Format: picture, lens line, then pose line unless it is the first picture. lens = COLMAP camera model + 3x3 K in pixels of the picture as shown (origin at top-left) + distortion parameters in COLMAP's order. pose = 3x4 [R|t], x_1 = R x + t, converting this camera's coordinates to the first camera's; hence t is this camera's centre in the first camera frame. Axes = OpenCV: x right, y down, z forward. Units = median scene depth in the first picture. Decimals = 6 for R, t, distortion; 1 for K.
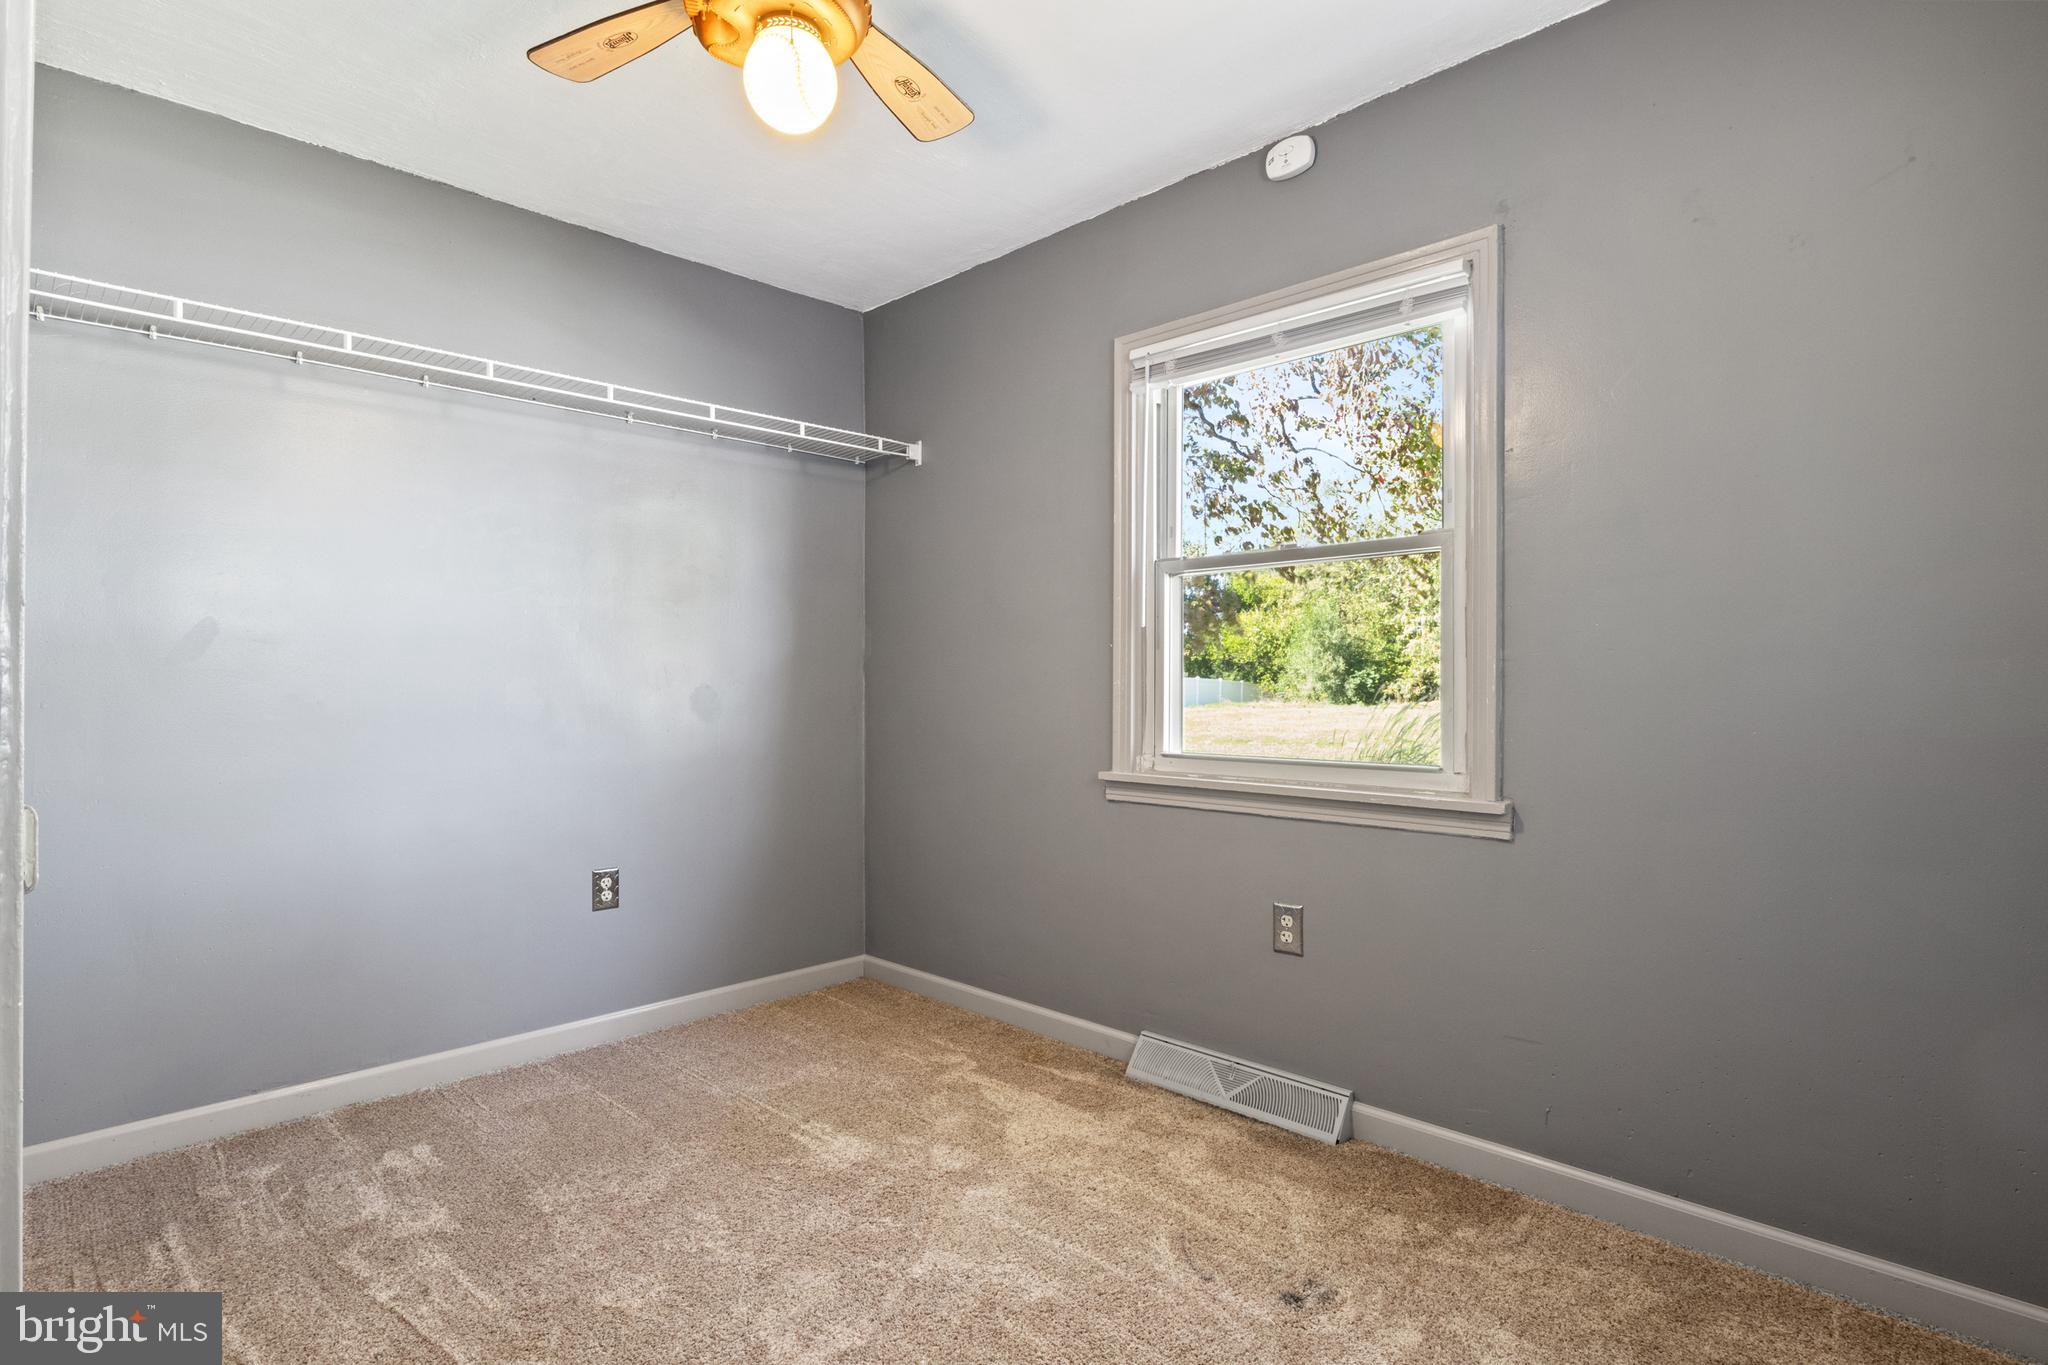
lens RADIAL K [[1051.7, 0, 1007.5], [0, 1051.7, 690.0], [0, 0, 1]] dist [-0.003628, -0.000024]
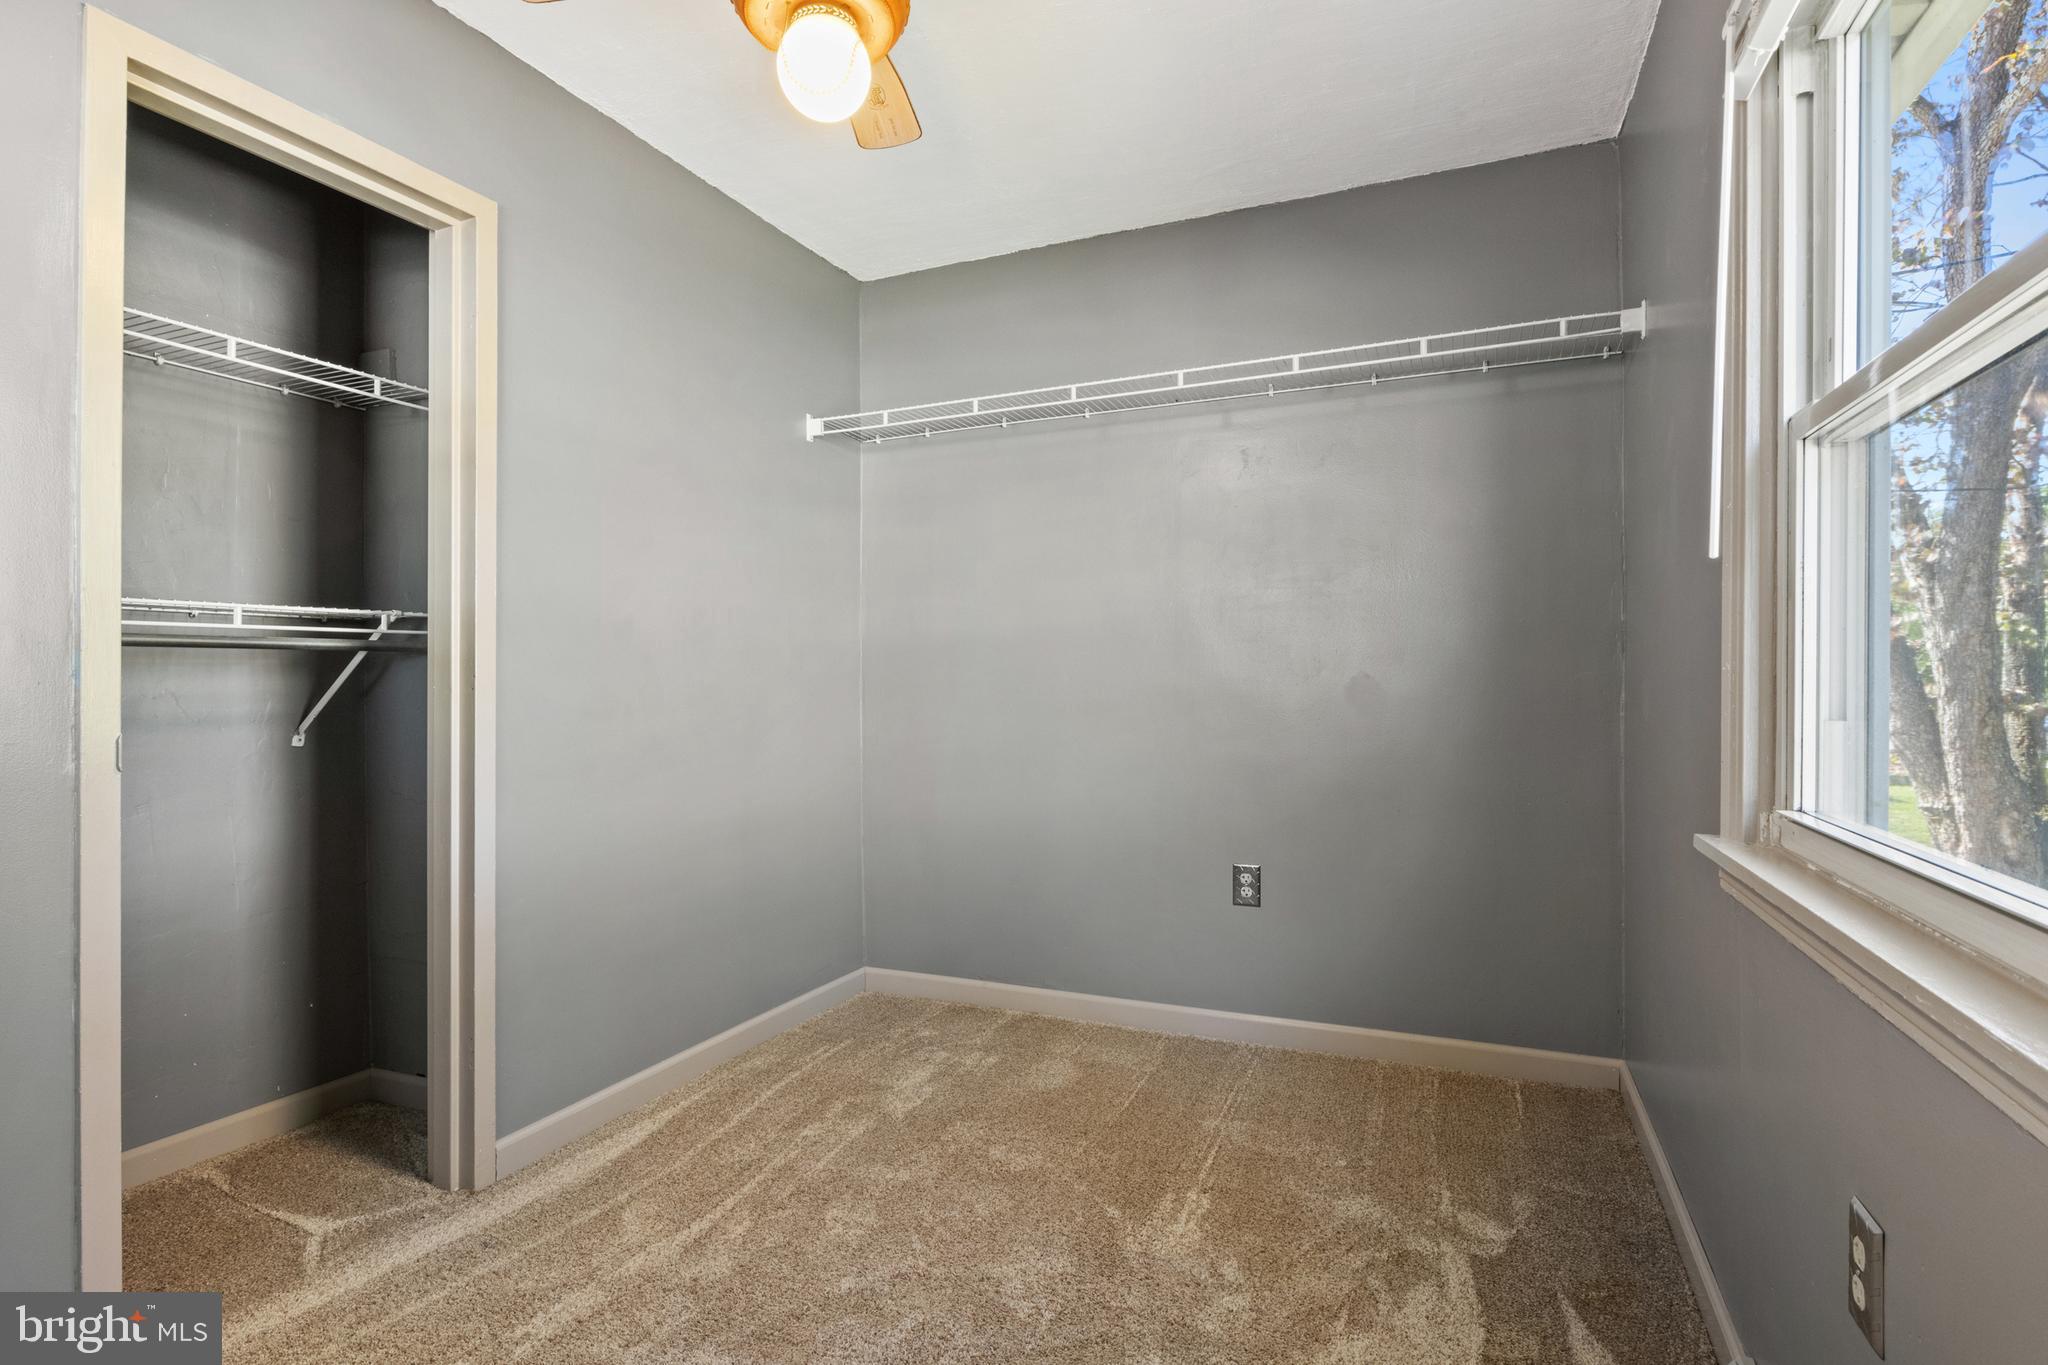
lens RADIAL K [[1051.7, 0, 1006.6], [0, 1051.7, 673.7], [0, 0, 1]] dist [-0.003628, -0.000024]
pose [[0.350117, 0.001710, -0.936704, 0.476180], [0.002248, 0.999994, 0.002666, -0.008759], [0.936703, -0.003039, 0.350111, 0.483796]]
